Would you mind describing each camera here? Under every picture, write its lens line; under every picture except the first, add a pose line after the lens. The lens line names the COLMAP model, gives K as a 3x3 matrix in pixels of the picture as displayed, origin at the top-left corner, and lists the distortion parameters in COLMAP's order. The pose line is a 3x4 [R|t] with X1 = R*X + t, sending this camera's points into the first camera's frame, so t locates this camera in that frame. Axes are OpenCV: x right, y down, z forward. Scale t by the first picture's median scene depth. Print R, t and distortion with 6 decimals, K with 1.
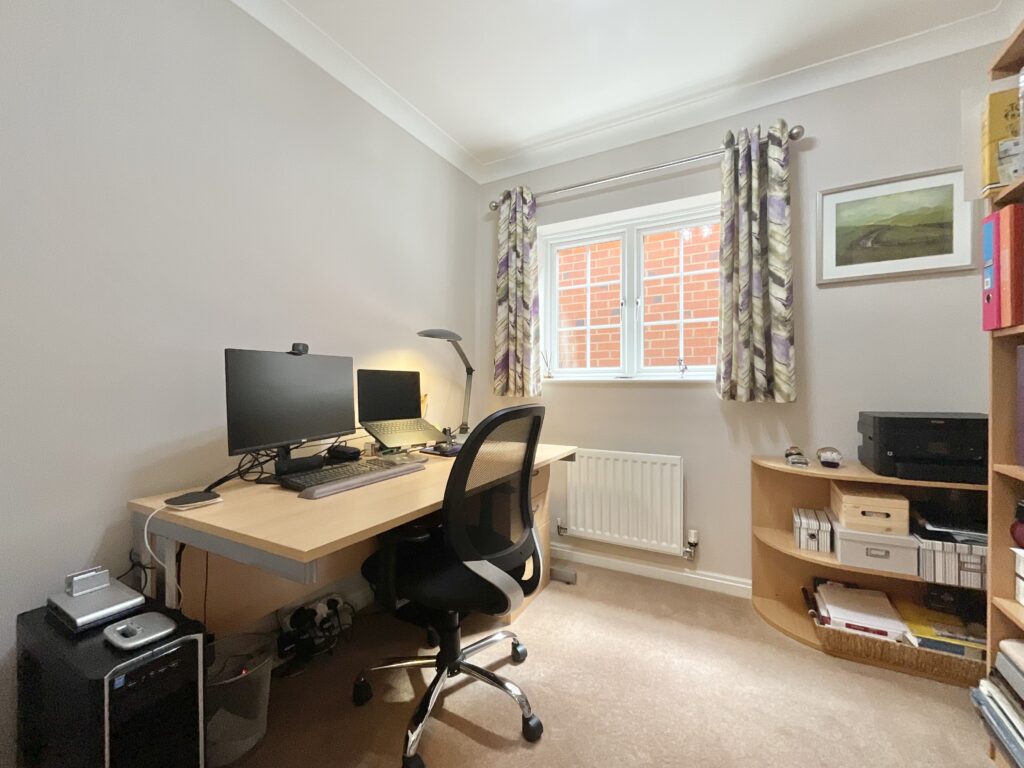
lens RADIAL K [[416.3, 0, 508.1], [0, 416.3, 381.8], [0, 0, 1]] dist [0.001531, -0.000408]
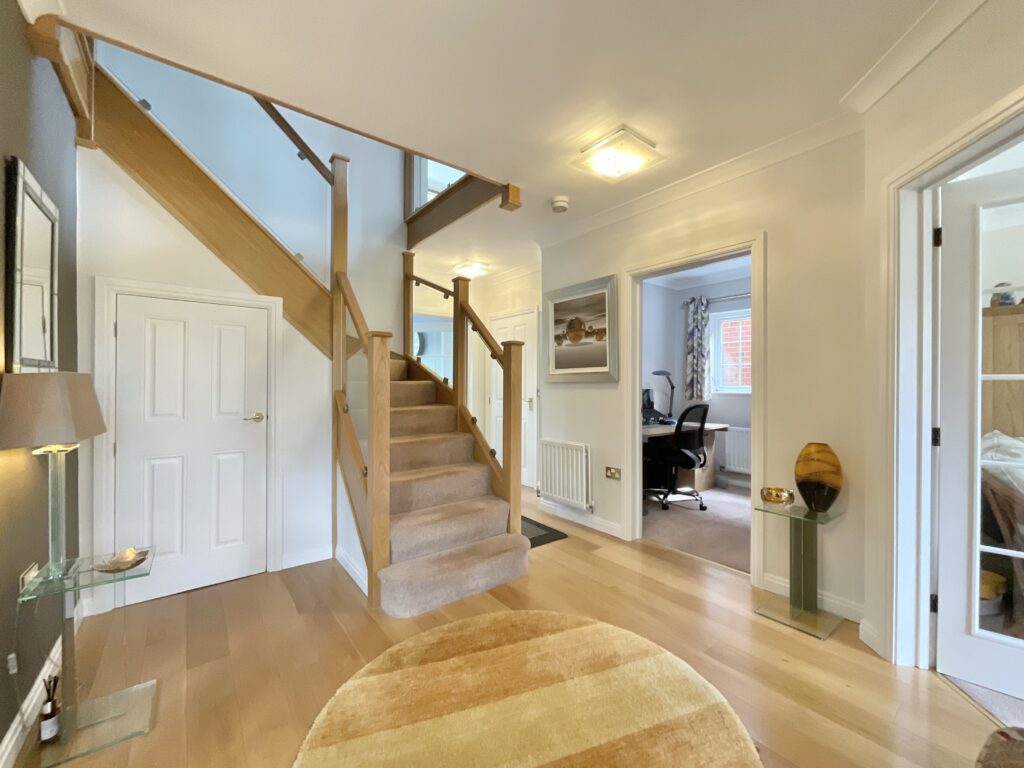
lens RADIAL K [[416.3, 0, 517.4], [0, 416.3, 377.6], [0, 0, 1]] dist [0.001531, -0.000408]
pose [[0.925920, 0.002260, -0.377713, -0.026337], [0.000609, 0.999972, 0.007475, -0.091170], [0.377720, -0.007151, 0.925892, -1.183203]]
